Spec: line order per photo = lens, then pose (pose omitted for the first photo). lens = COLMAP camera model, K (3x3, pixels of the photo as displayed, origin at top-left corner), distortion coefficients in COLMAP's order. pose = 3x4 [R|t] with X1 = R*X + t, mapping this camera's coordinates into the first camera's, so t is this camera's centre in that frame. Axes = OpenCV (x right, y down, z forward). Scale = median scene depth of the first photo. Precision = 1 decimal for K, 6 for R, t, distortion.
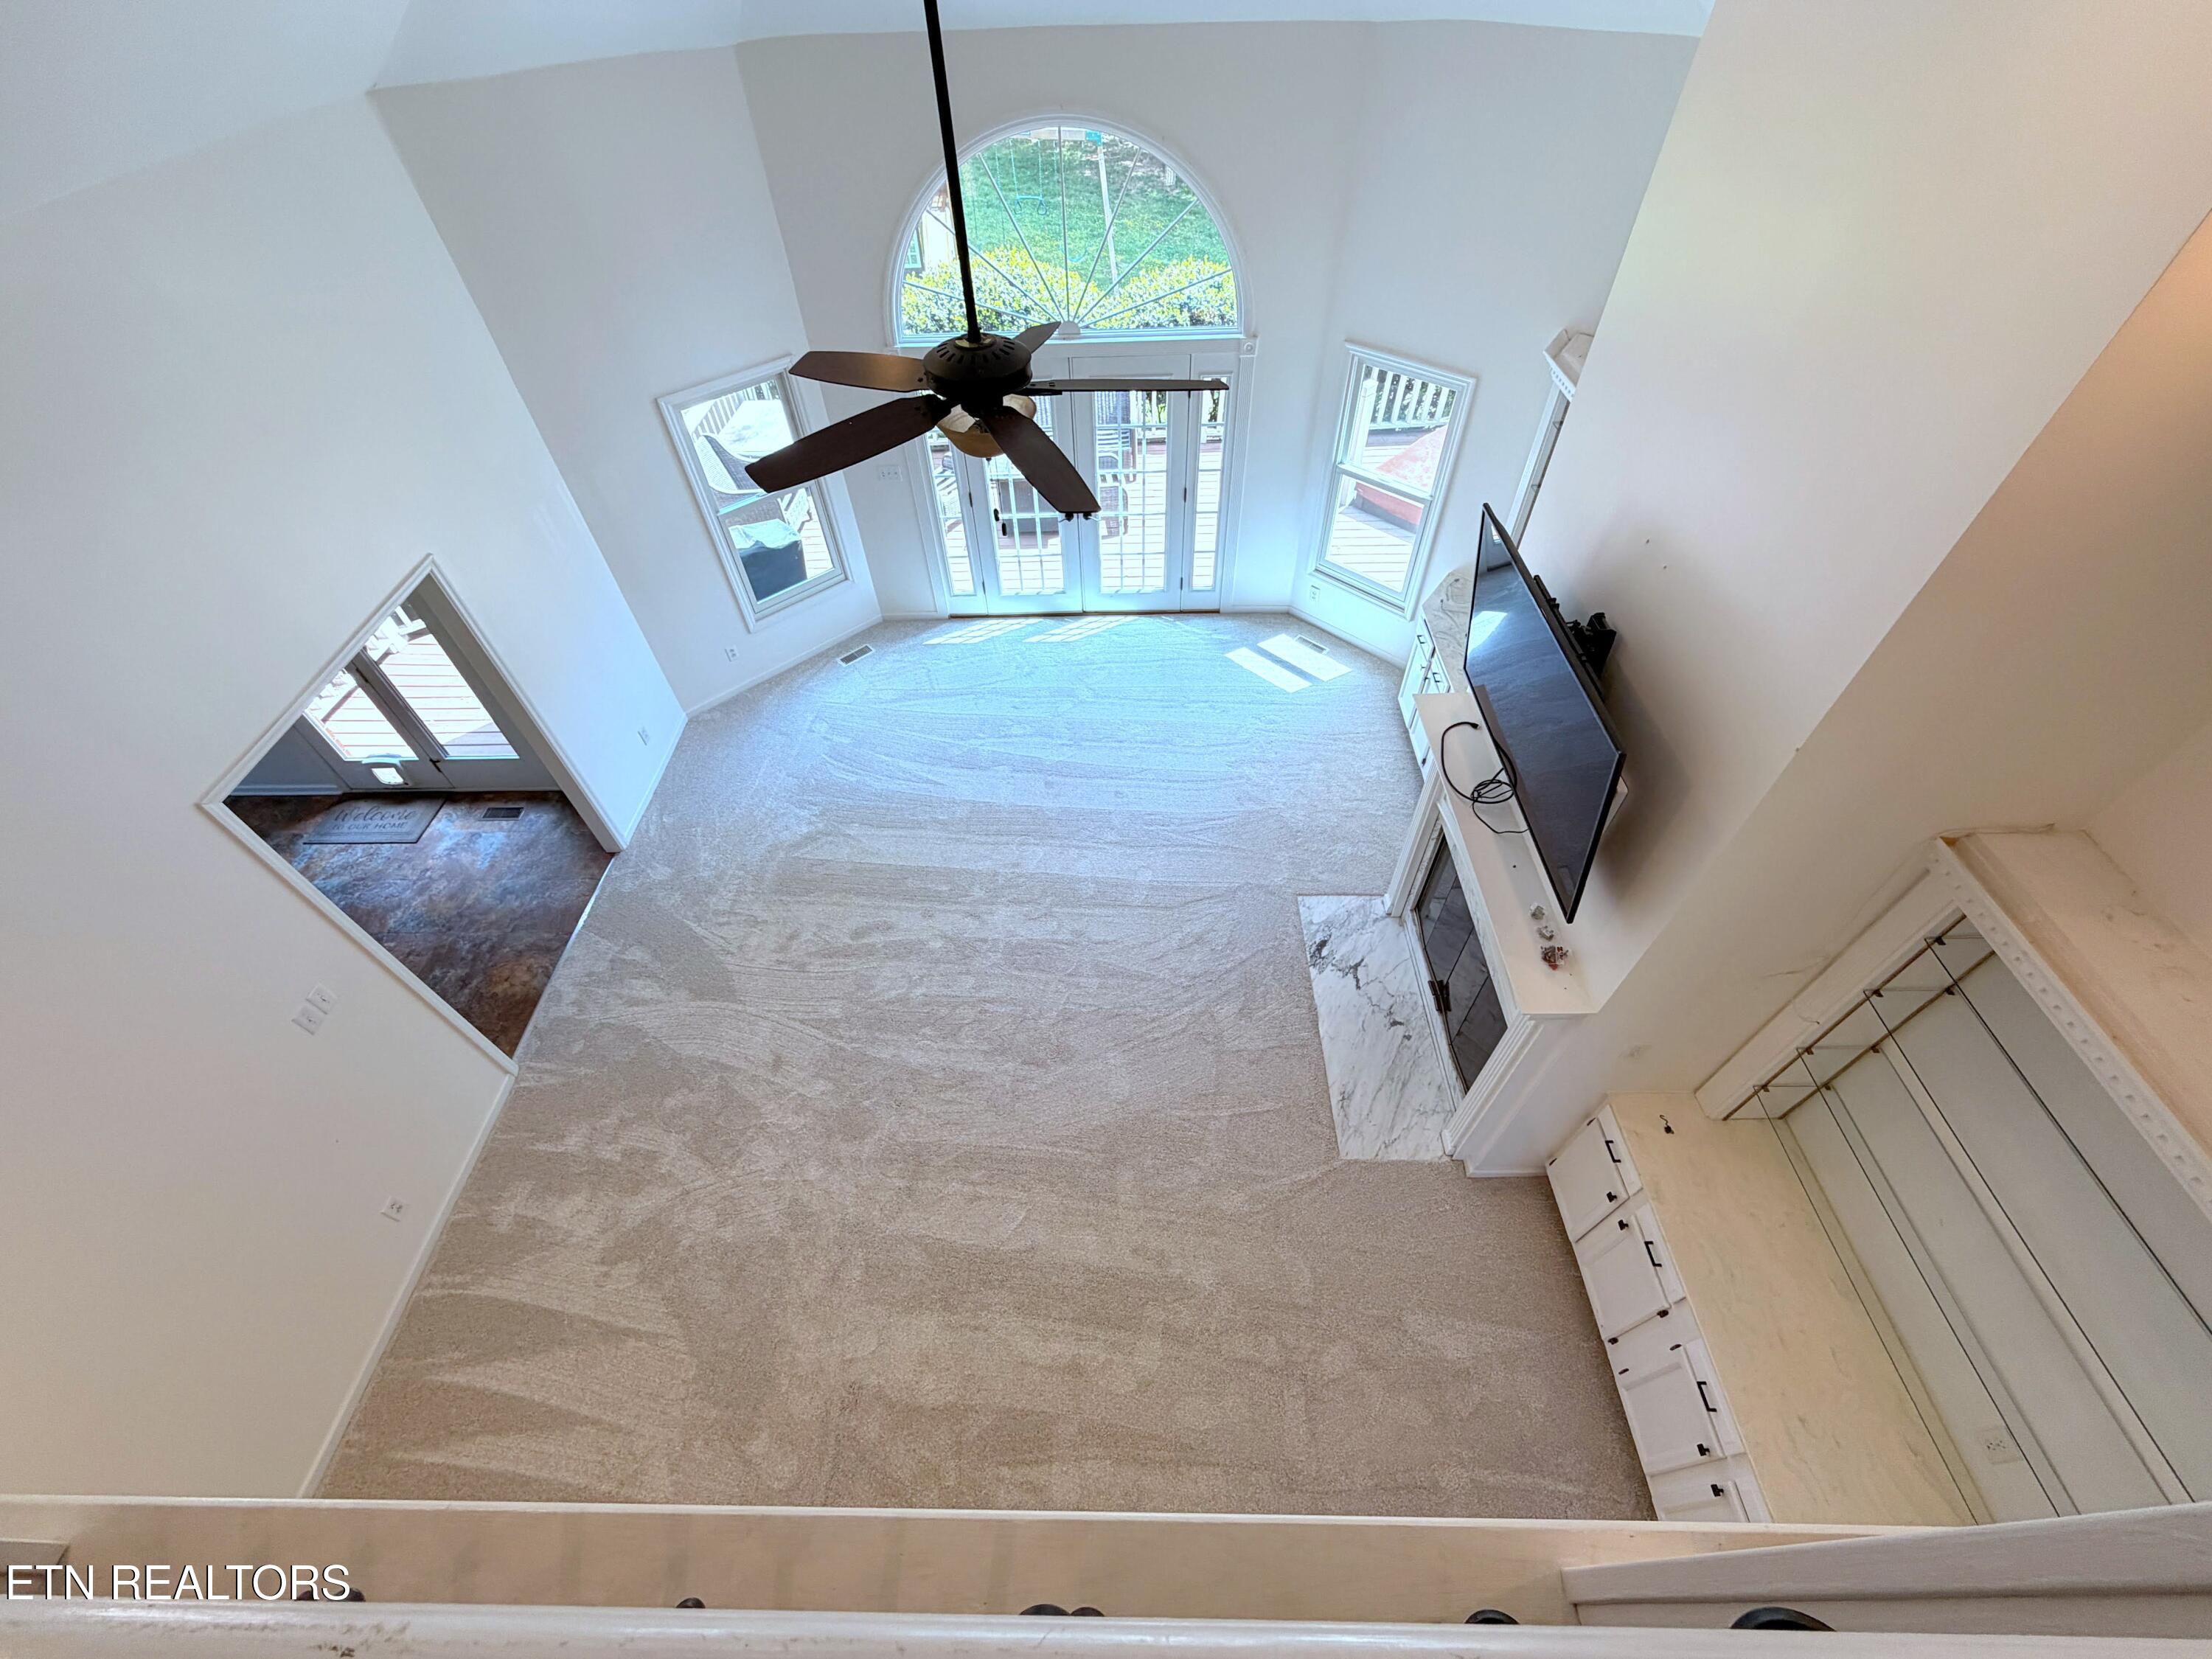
lens RADIAL K [[883.8, 0, 1106.0], [0, 883.8, 829.5], [0, 0, 1]] dist [0.000821, 0.000318]
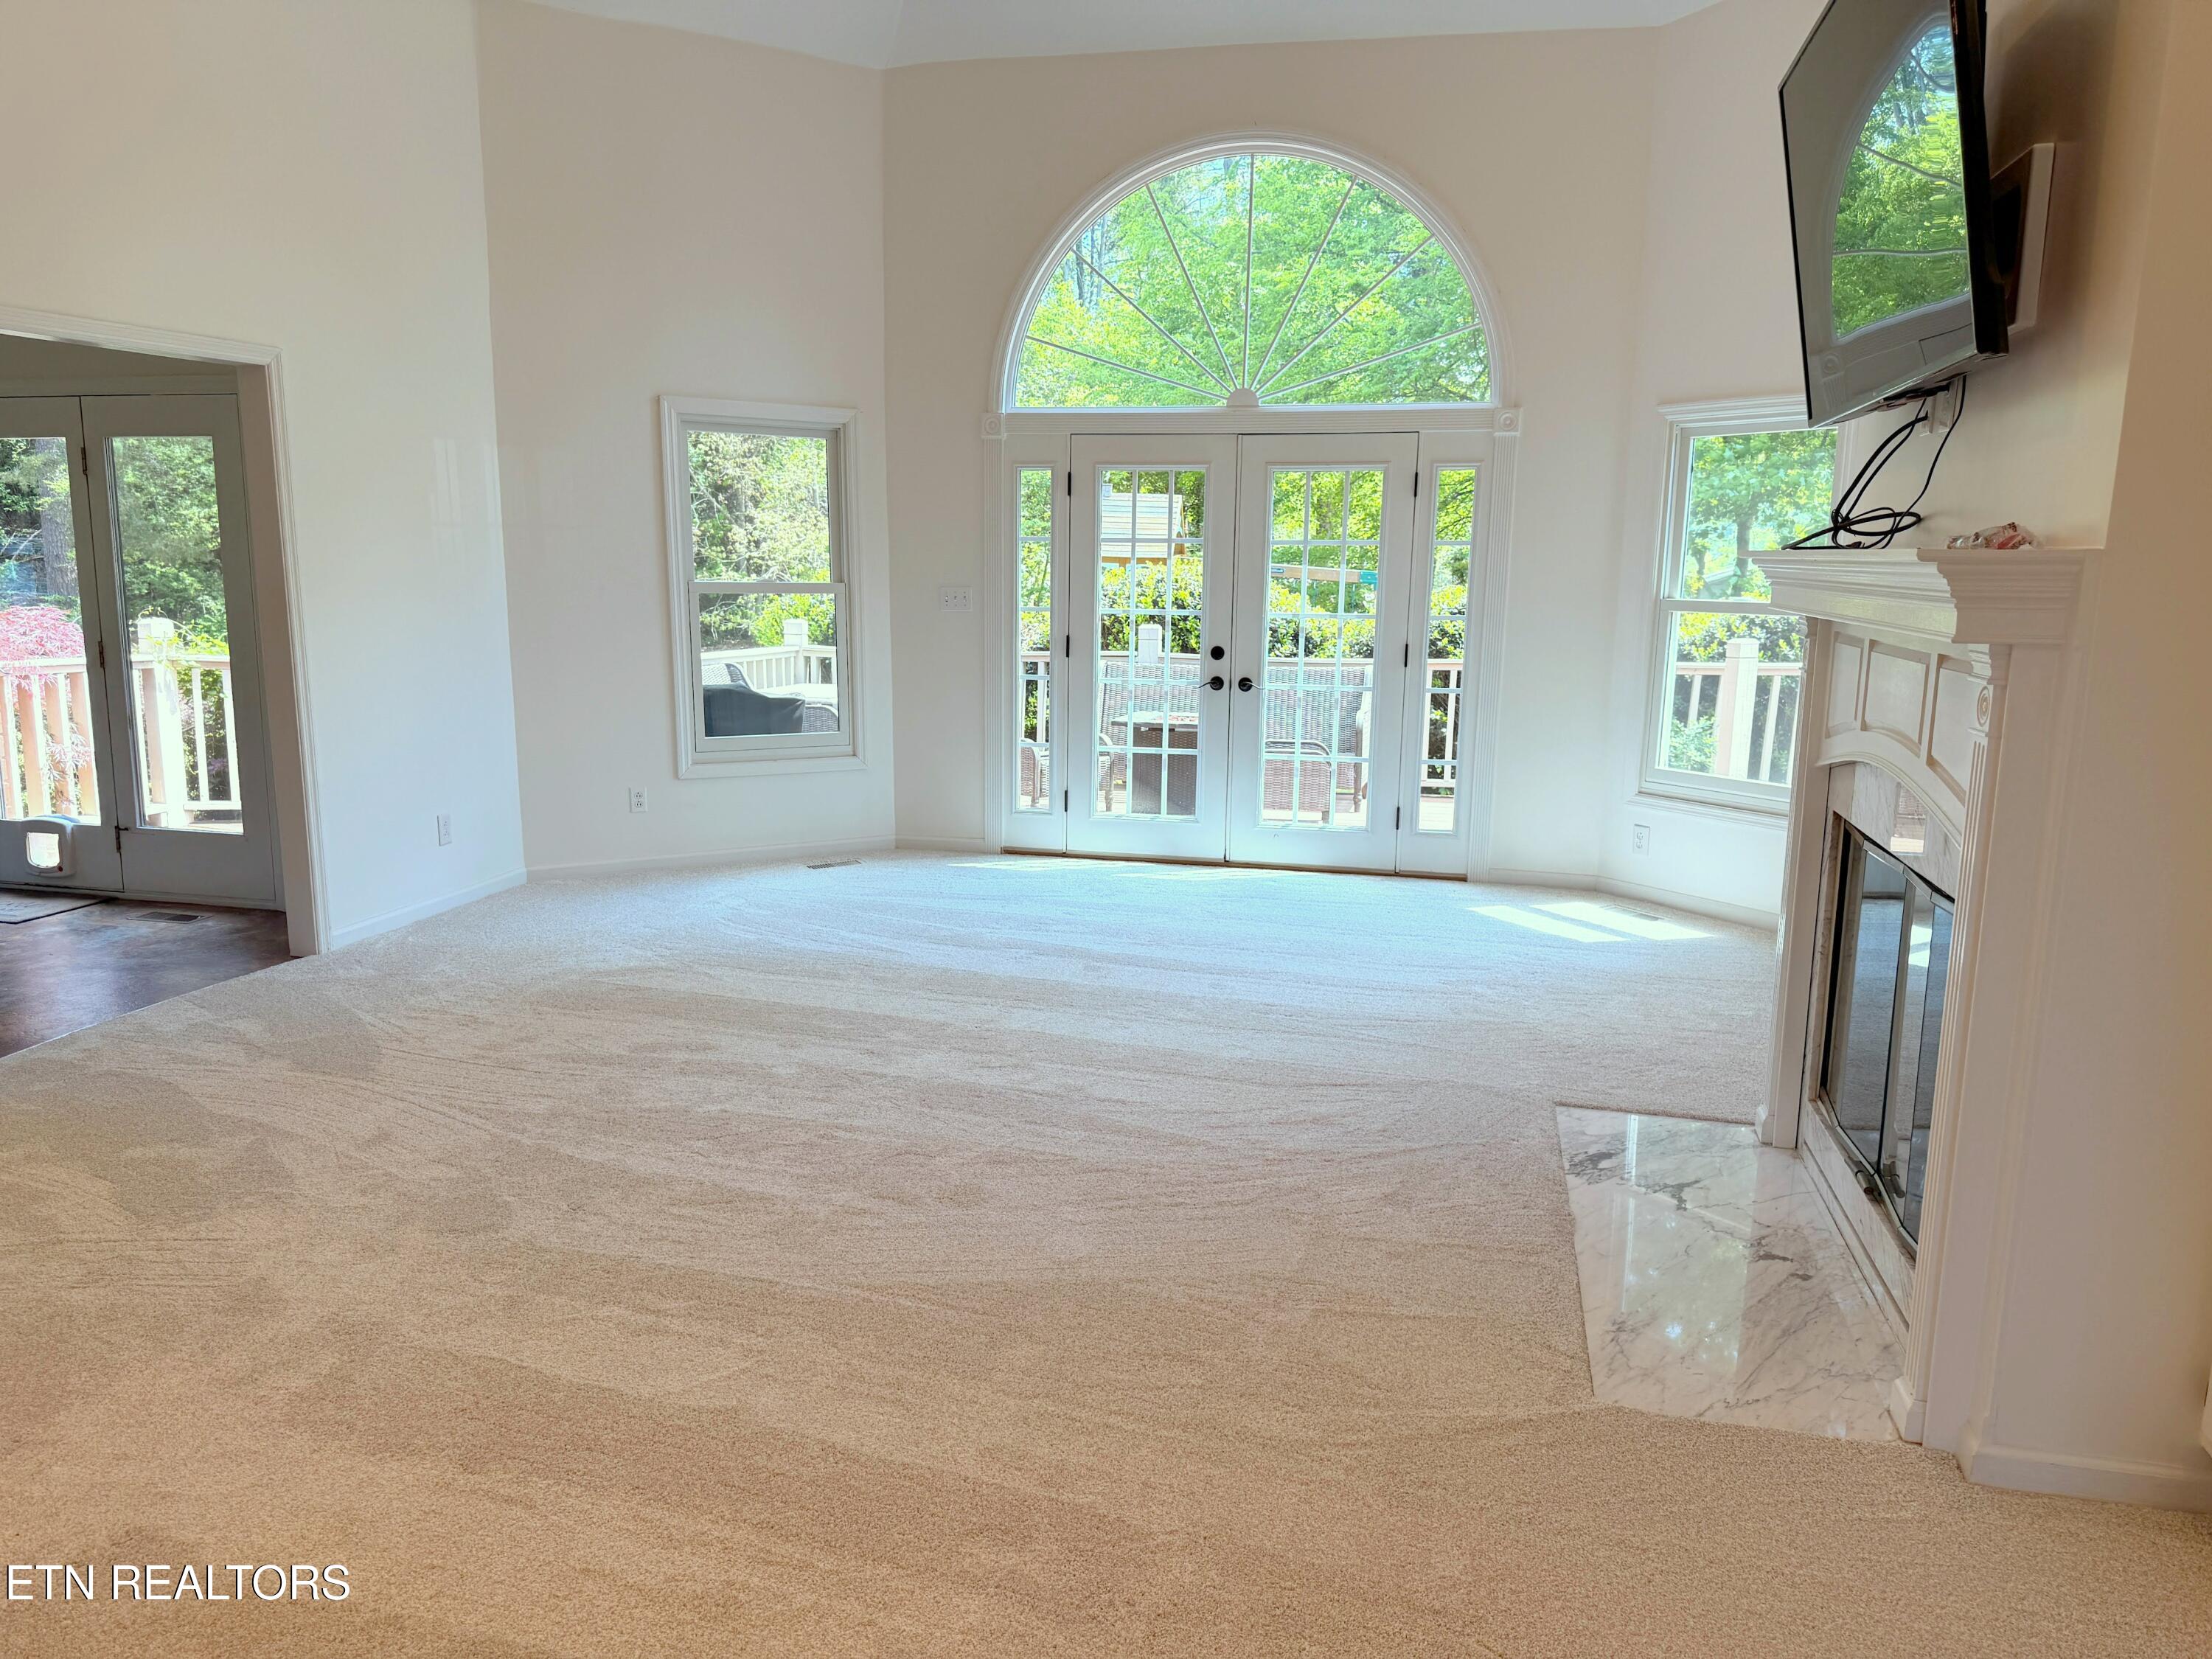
lens RADIAL K [[1559.2, 0, 1111.9], [0, 1559.2, 842.4], [0, 0, 1]] dist [0.091838, -0.144747]
pose [[0.975755, 0.079988, -0.203727, 0.151653], [-0.188534, 0.779956, -0.596760, 0.513691], [0.111164, 0.620701, 0.776127, 0.264620]]
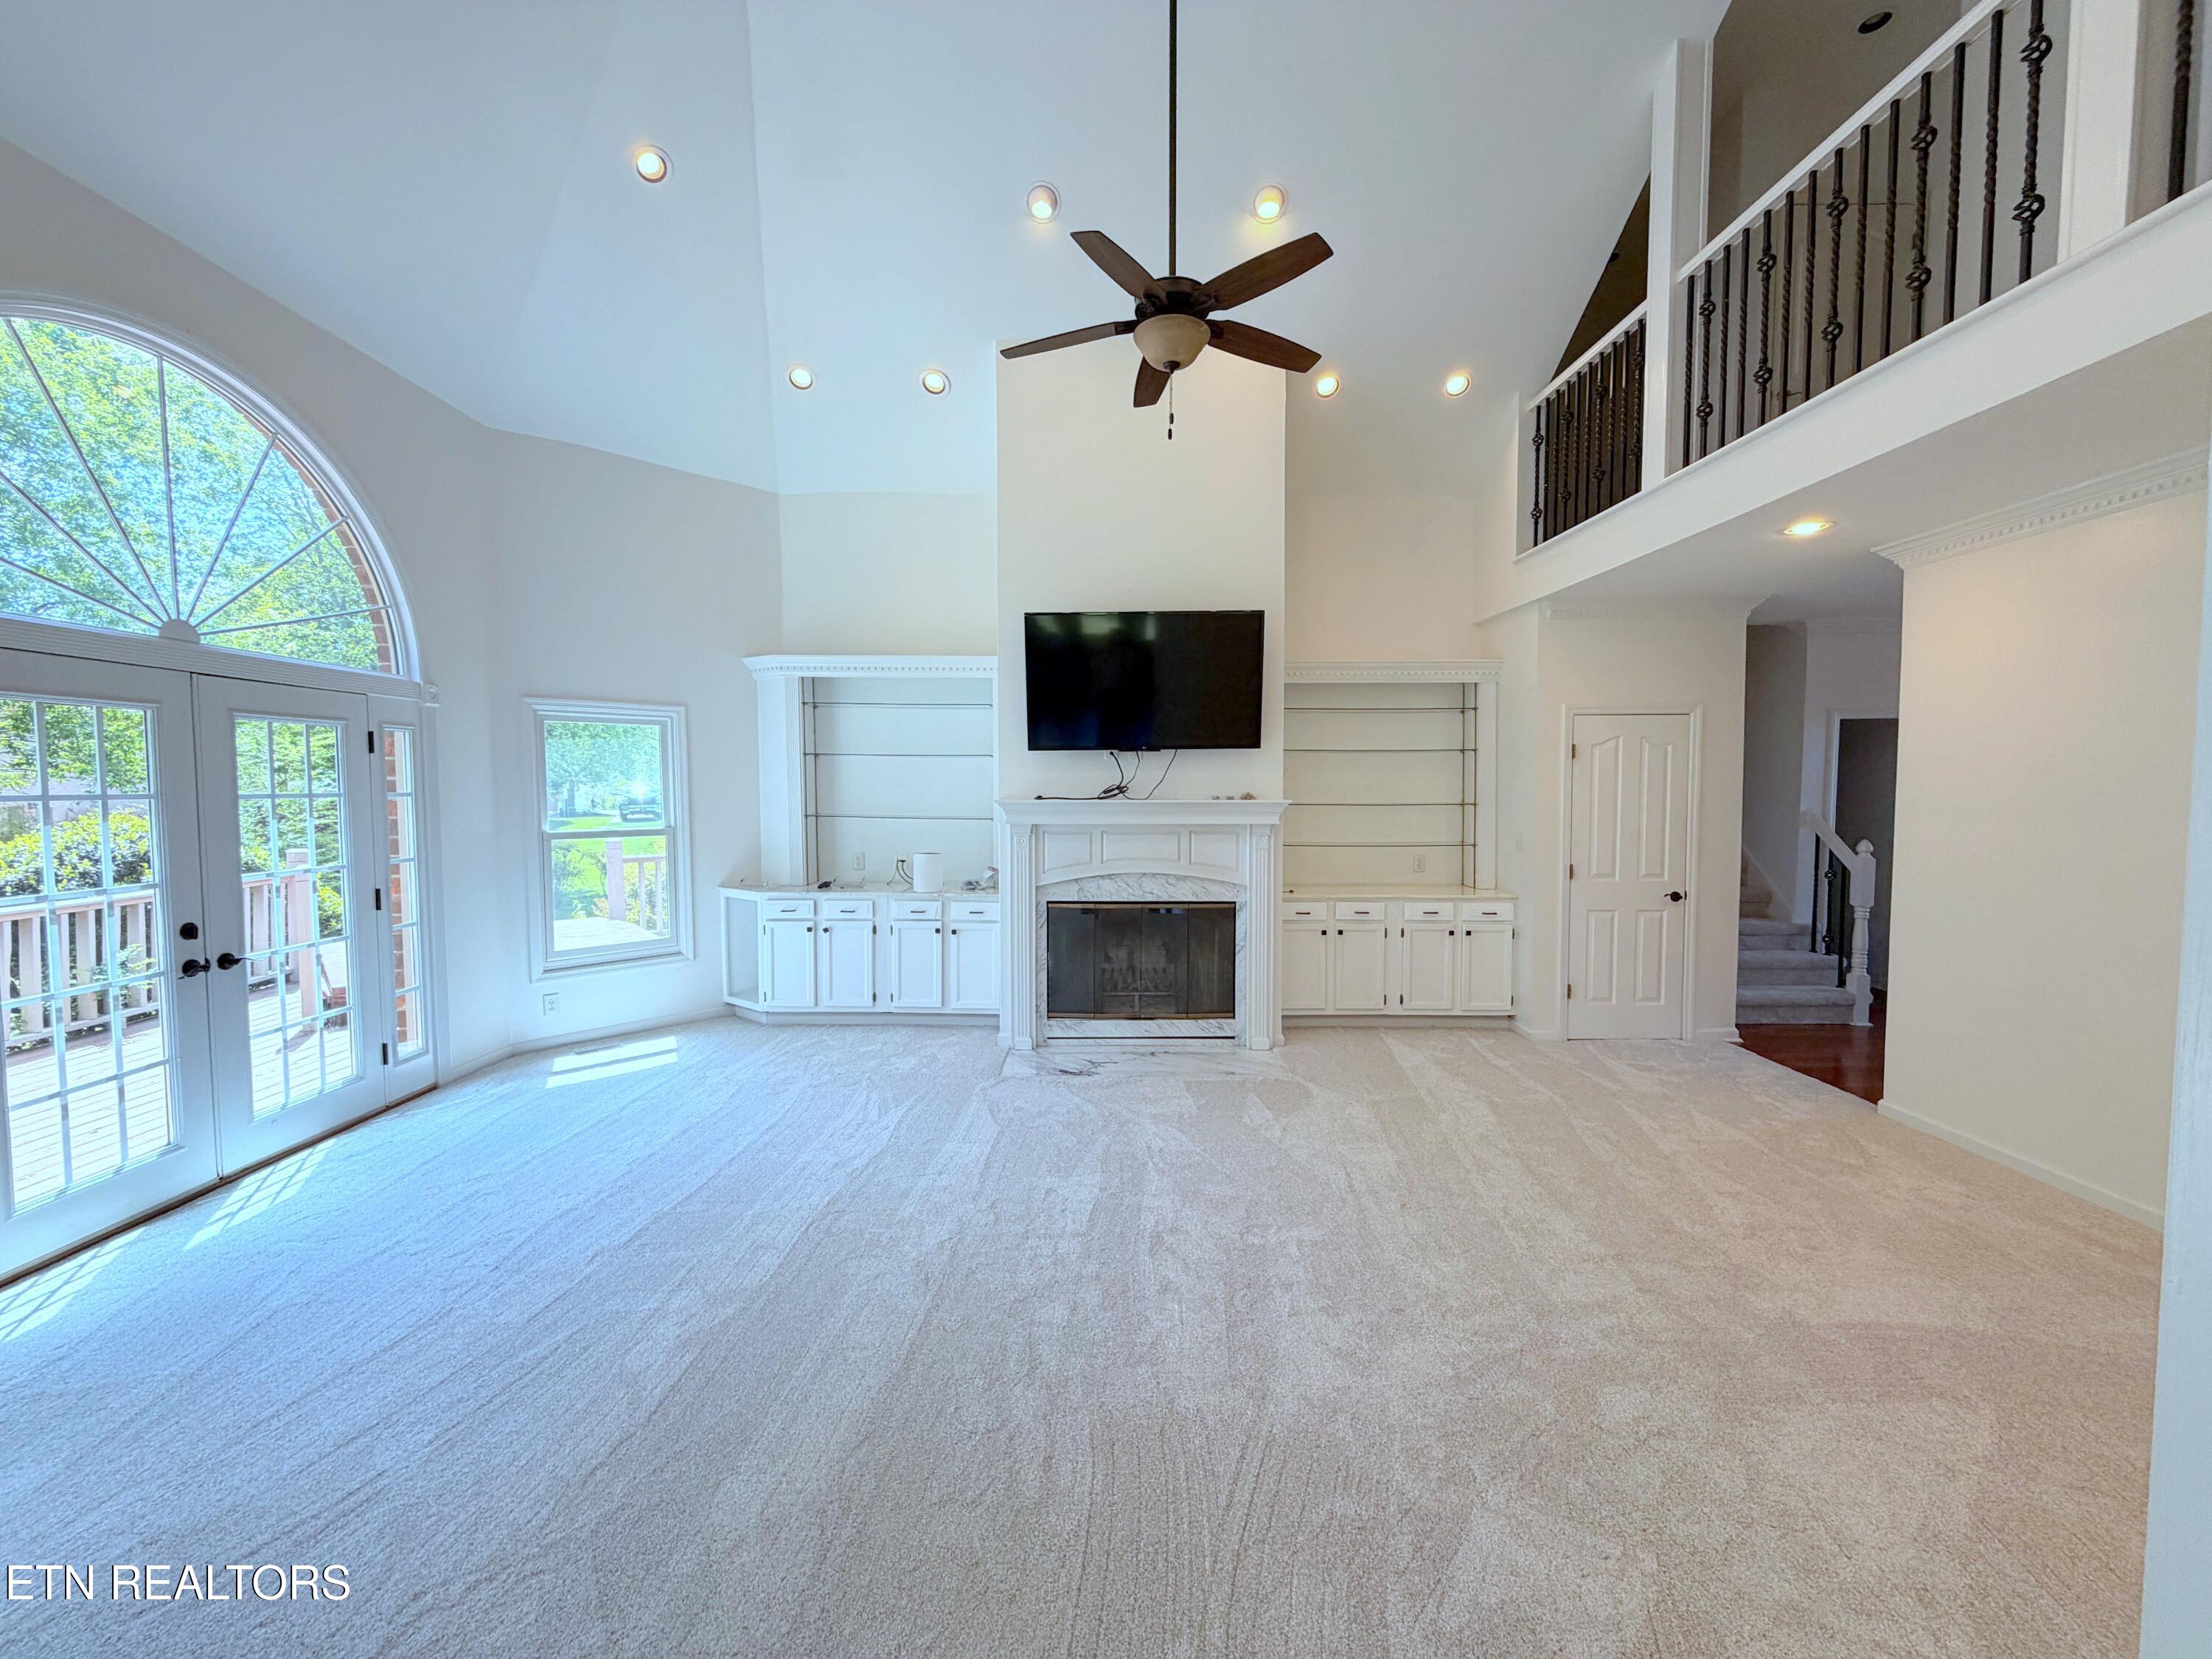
lens RADIAL K [[883.8, 0, 1106.0], [0, 883.8, 829.5], [0, 0, 1]] dist [0.000821, 0.000318]
pose [[-0.019962, -0.014544, 0.999695, -0.707459], [0.752157, 0.658524, 0.024600, -0.033425], [-0.658681, 0.752419, -0.002206, 0.761297]]
